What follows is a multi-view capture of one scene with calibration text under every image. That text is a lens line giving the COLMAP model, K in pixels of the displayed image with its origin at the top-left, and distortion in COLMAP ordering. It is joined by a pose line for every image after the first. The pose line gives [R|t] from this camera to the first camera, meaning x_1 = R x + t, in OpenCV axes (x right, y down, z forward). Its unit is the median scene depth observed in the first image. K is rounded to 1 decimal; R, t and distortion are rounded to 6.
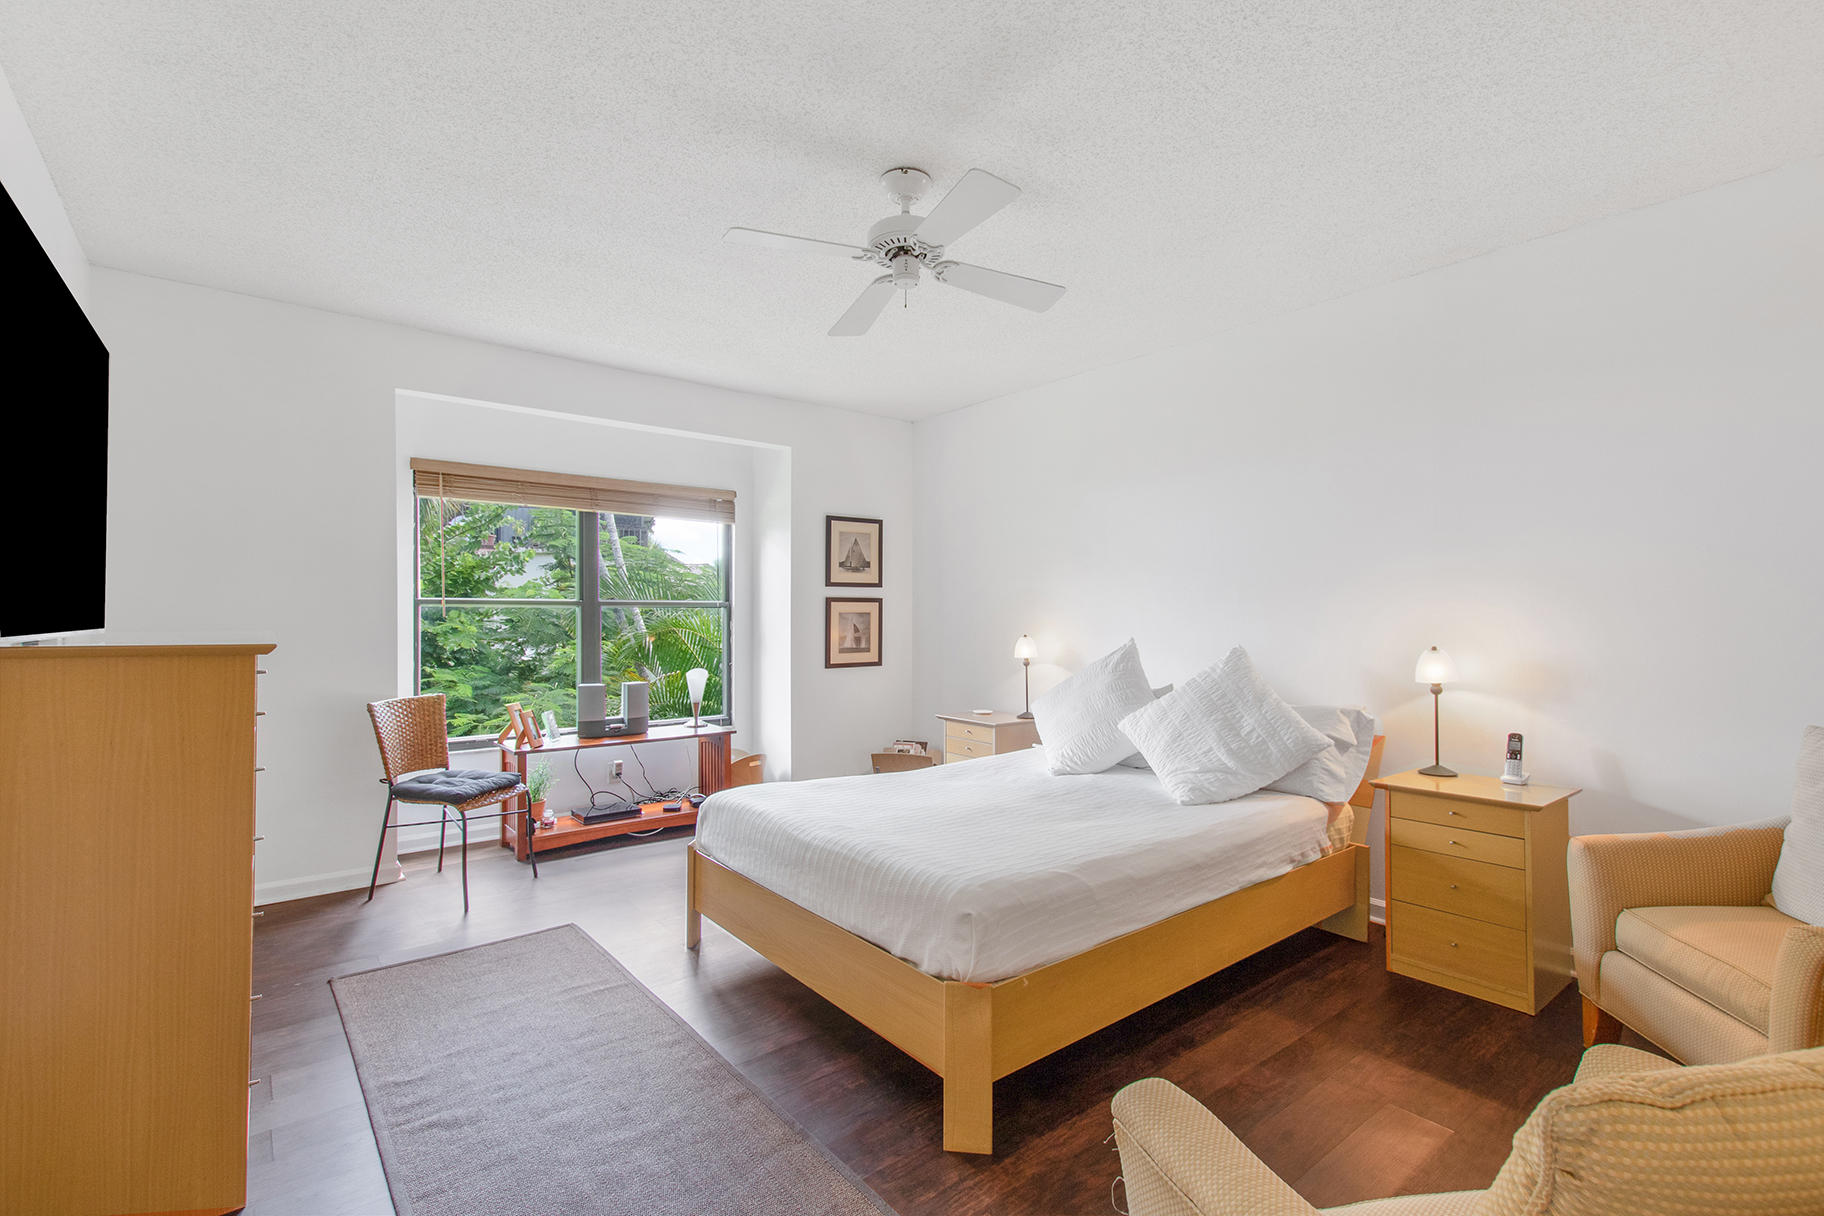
lens RADIAL K [[840.7, 0, 906.4], [0, 840.7, 604.9], [0, 0, 1]] dist [-0.001697, -0.000244]
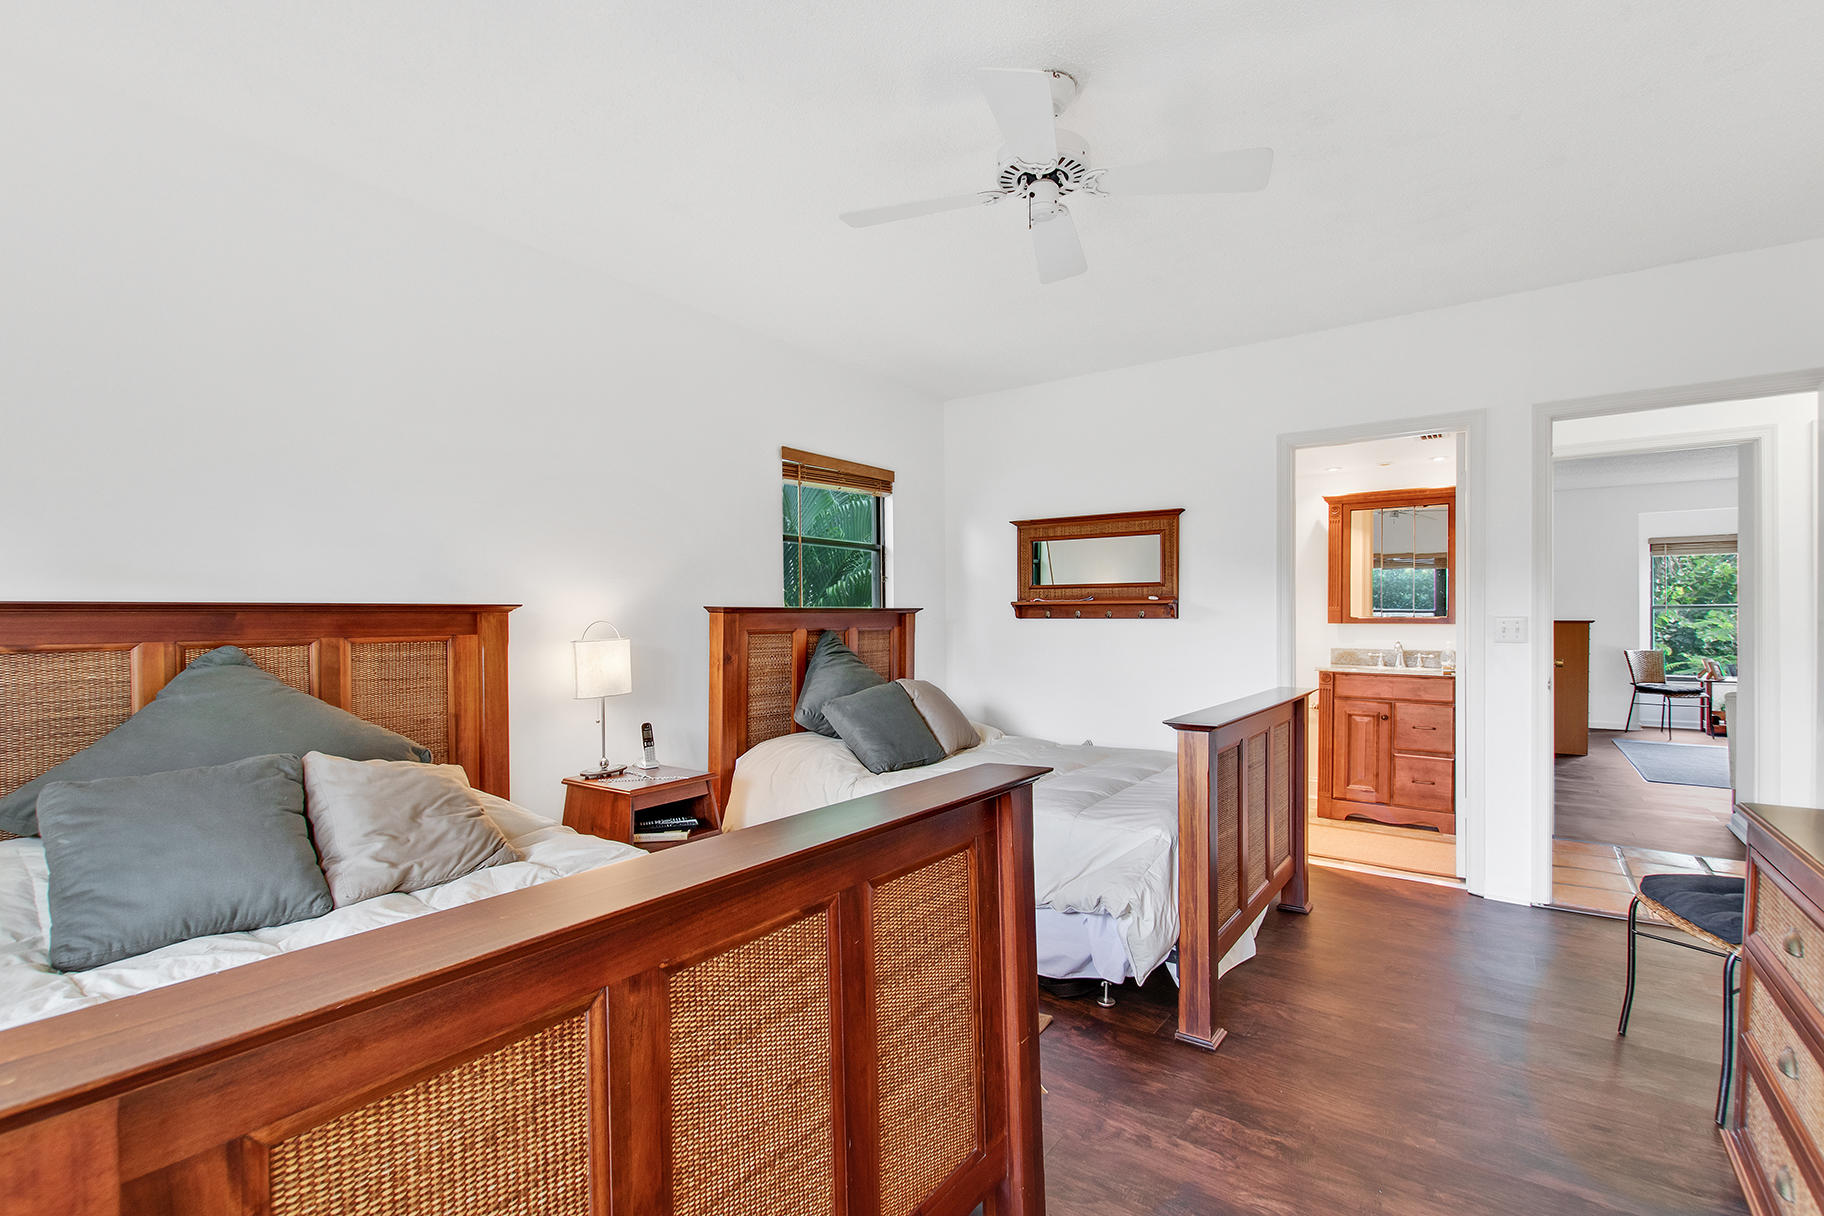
lens RADIAL K [[834.4, 0, 912.0], [0, 834.4, 608.0], [0, 0, 1]] dist [0.001418, -0.000237]
pose [[0.272157, -0.007073, -0.962227, 0.902135], [0.010875, 0.999932, -0.004274, -0.013498], [0.962191, -0.009301, 0.272215, -1.315911]]
